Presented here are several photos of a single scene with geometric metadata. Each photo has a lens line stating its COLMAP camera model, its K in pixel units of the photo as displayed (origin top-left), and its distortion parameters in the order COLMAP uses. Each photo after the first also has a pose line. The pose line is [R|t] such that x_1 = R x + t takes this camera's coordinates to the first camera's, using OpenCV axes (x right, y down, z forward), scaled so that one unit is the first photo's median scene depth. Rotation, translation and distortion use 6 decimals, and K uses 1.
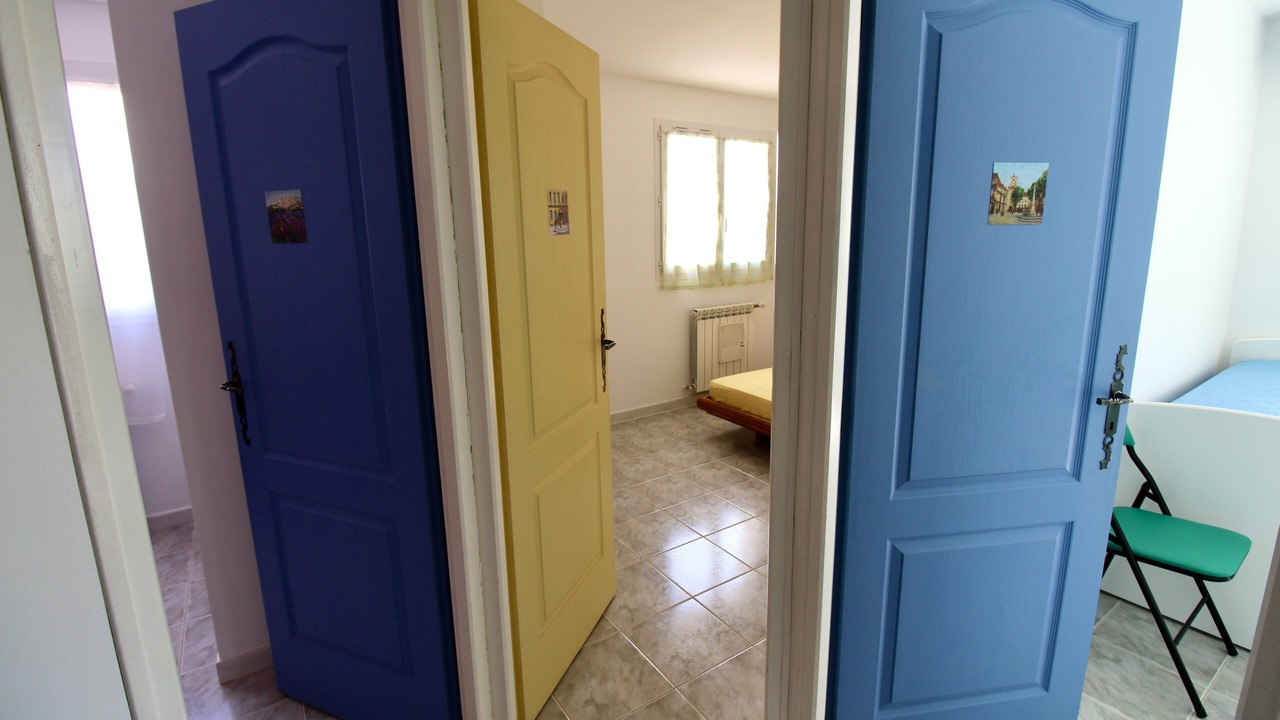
lens RADIAL K [[592.5, 0, 645.1], [0, 592.5, 338.3], [0, 0, 1]] dist [0.002102, -0.015952]
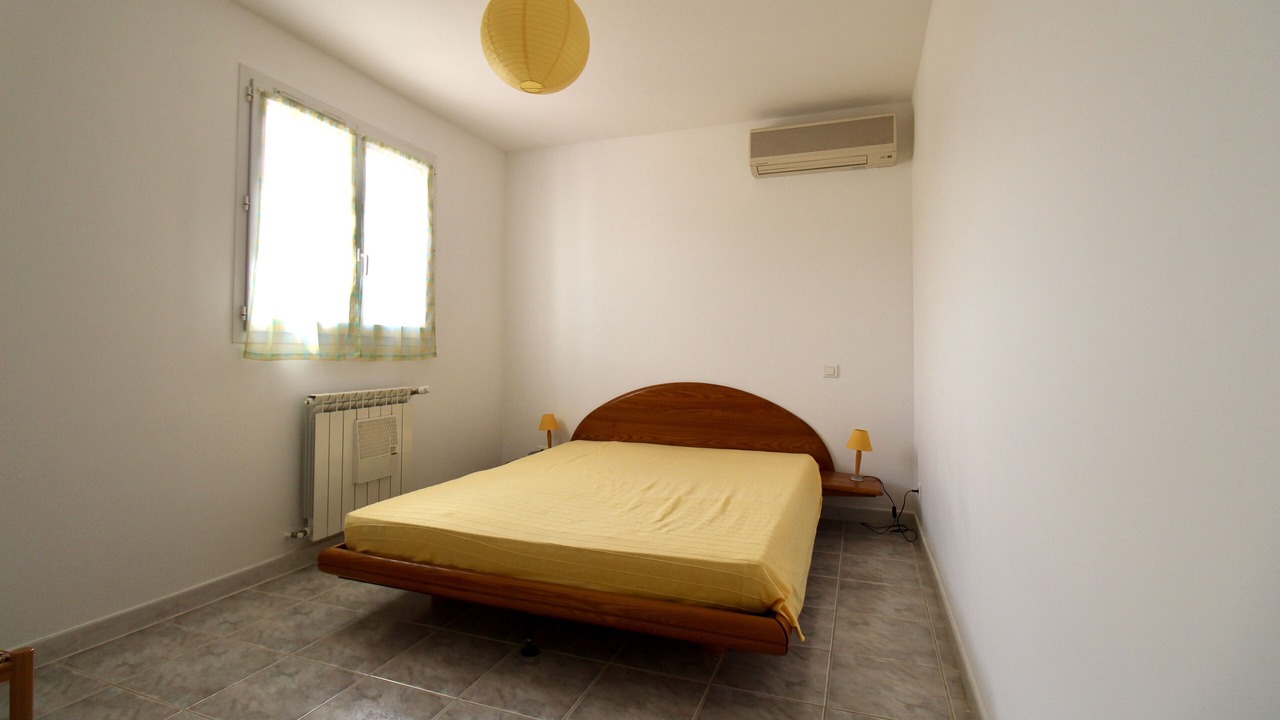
lens RADIAL K [[592.5, 0, 645.1], [0, 592.5, 338.3], [0, 0, 1]] dist [0.002102, -0.015952]
pose [[0.815085, 0.032951, 0.578403, 0.013214], [0.088761, 0.979491, -0.180882, 0.032517], [-0.572501, 0.198773, 0.795444, 0.341733]]
